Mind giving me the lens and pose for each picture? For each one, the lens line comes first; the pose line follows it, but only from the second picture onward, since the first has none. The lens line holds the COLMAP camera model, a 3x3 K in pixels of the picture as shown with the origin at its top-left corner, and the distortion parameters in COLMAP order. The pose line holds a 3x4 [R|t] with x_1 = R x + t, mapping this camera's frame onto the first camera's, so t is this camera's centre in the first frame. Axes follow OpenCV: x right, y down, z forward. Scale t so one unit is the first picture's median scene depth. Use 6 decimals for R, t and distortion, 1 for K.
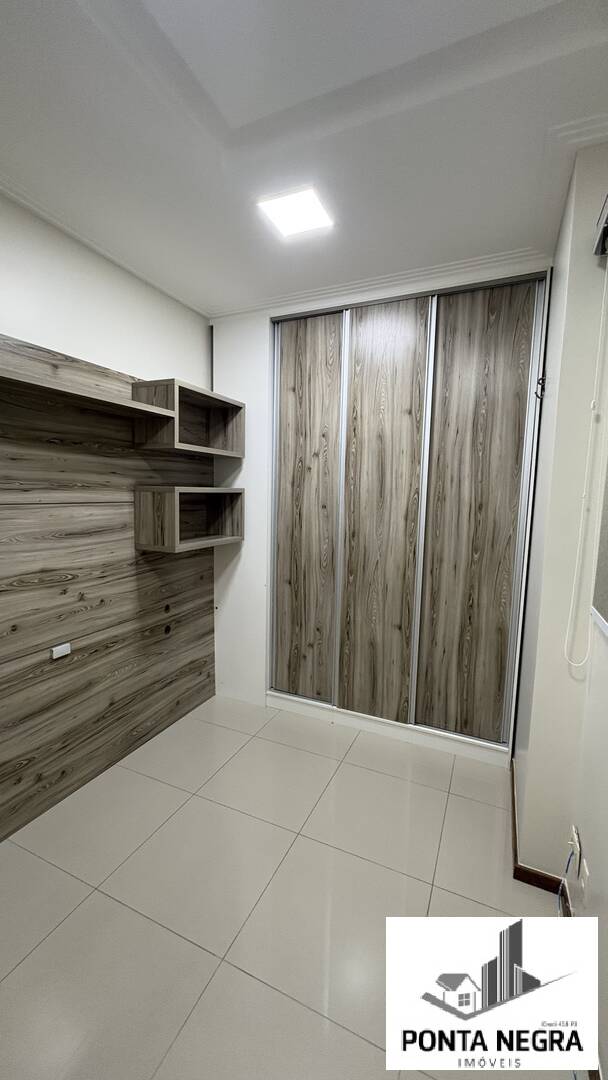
lens RADIAL K [[431.5, 0, 304.0], [0, 431.5, 540.0], [0, 0, 1]] dist [0.000047, 0.000067]
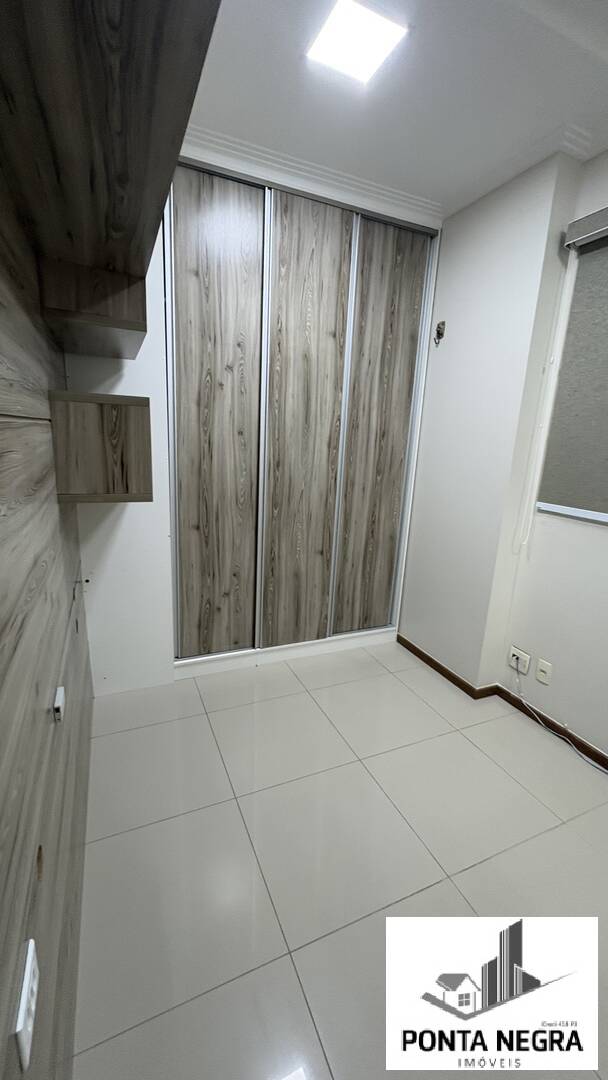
lens RADIAL K [[431.5, 0, 304.0], [0, 431.5, 540.0], [0, 0, 1]] dist [0.000047, 0.000067]
pose [[0.667806, -0.167842, 0.725165, -0.574059], [0.053791, 0.982580, 0.177886, -0.015476], [-0.742389, -0.079786, 0.665201, 0.349155]]
